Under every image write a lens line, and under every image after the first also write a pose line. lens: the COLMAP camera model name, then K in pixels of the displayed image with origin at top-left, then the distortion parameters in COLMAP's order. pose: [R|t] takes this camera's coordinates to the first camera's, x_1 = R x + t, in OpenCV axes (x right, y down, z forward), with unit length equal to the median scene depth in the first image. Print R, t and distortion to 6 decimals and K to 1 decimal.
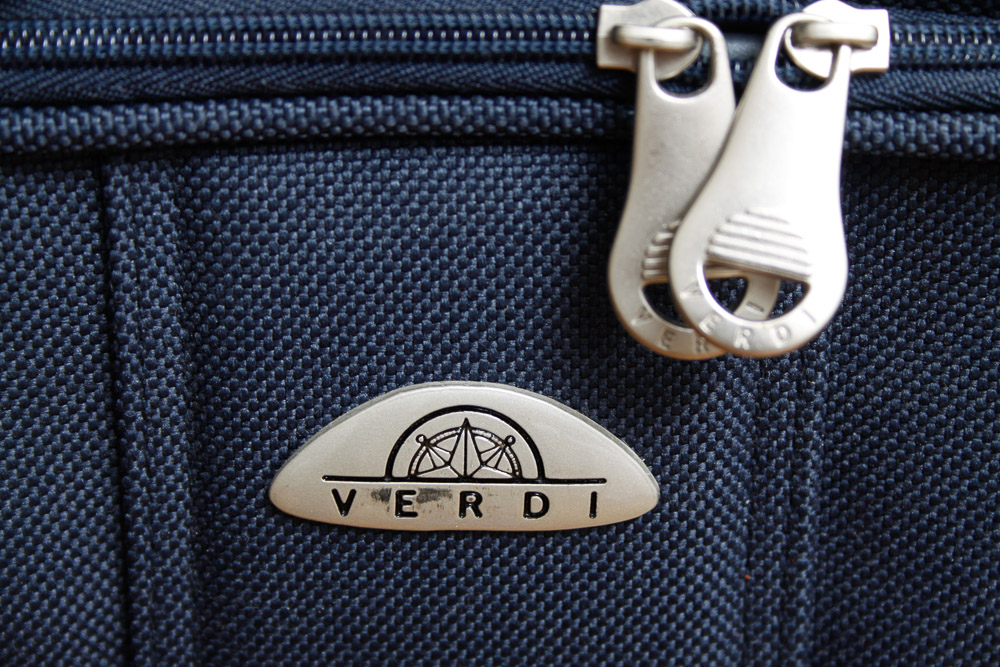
lens RADIAL K [[2168.8, 0, 500.0], [0, 2168.8, 333.5], [0, 0, 1]] dist [0.006067, -0.044874]
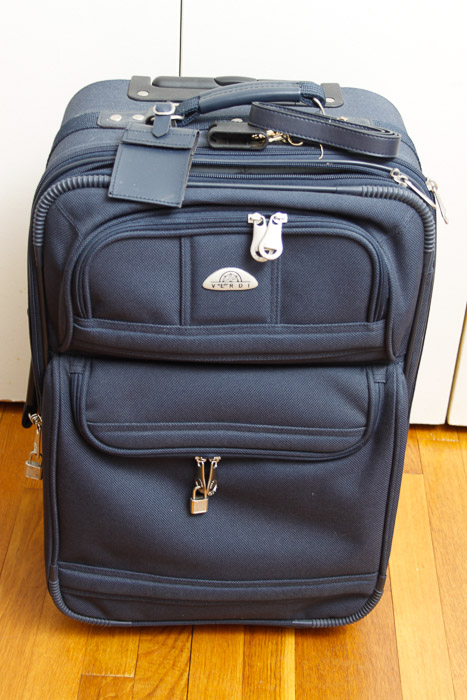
lens RADIAL K [[1210.3, 0, 233.5], [0, 1210.3, 350.0], [0, 0, 1]] dist [-0.048097, -0.054259]
pose [[0.996062, -0.031552, 0.082860, -0.355588], [0.034274, 0.998912, -0.031636, 0.432483], [-0.081772, 0.034351, 0.996059, -3.045893]]
